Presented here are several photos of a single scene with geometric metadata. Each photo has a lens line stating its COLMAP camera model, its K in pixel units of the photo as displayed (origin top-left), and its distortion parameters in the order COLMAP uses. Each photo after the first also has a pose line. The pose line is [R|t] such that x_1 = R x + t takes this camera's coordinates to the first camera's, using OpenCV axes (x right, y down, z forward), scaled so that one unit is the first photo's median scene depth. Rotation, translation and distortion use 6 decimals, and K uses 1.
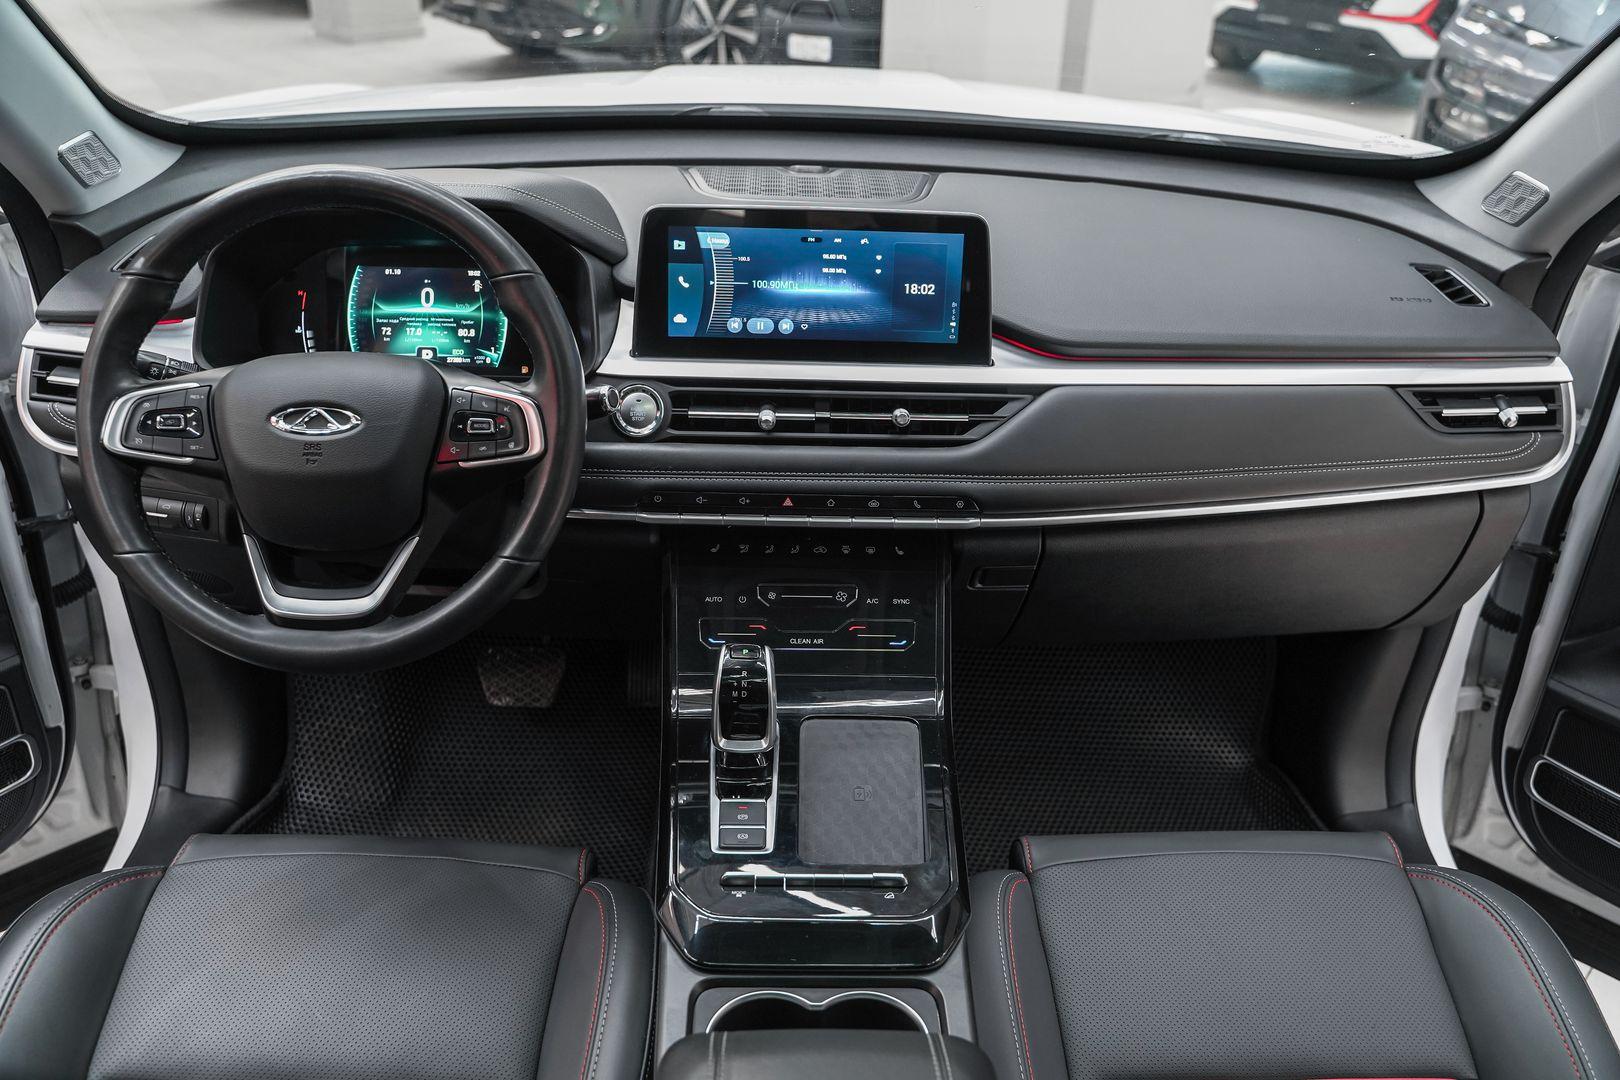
lens RADIAL K [[1315.6, 0, 810.0], [0, 1315.6, 540.0], [0, 0, 1]] dist [-0.121595, 0.100463]
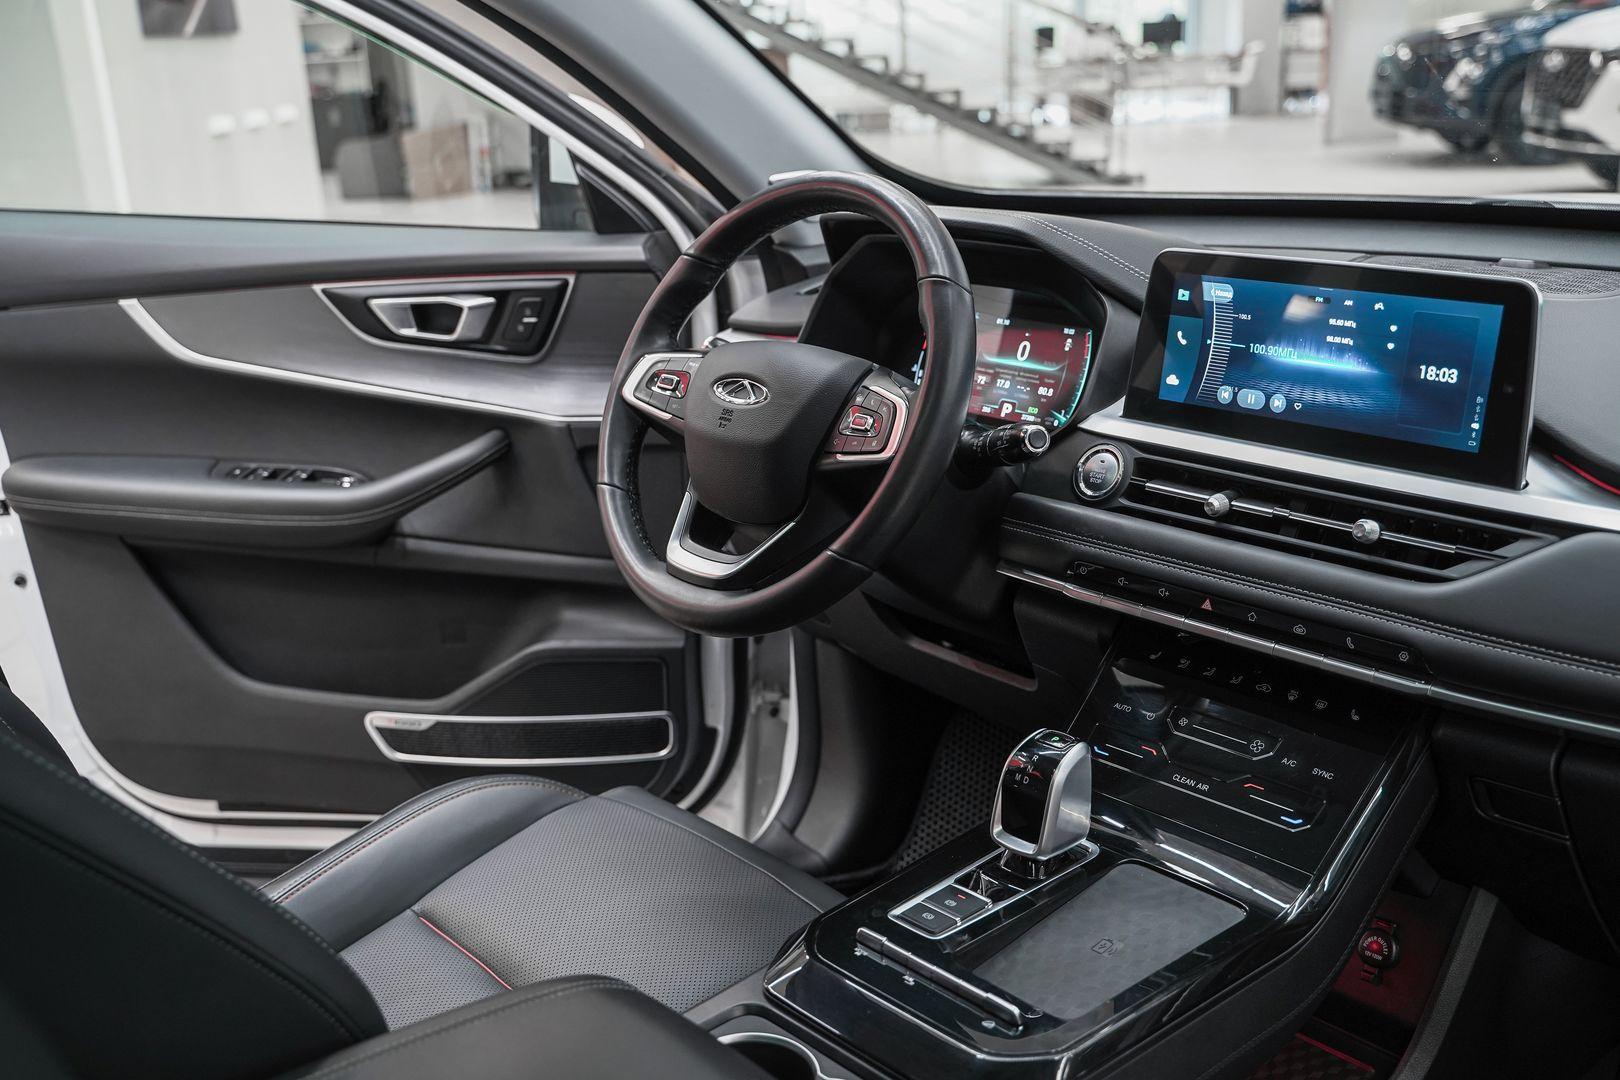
lens RADIAL K [[1635.1, 0, 805.7], [0, 1635.1, 544.8], [0, 0, 1]] dist [-0.039004, 0.045308]
pose [[0.648283, 0.173949, -0.741264, 0.561269], [-0.319373, 0.945892, -0.057345, 0.072996], [0.691180, 0.273915, 0.668760, 0.142350]]
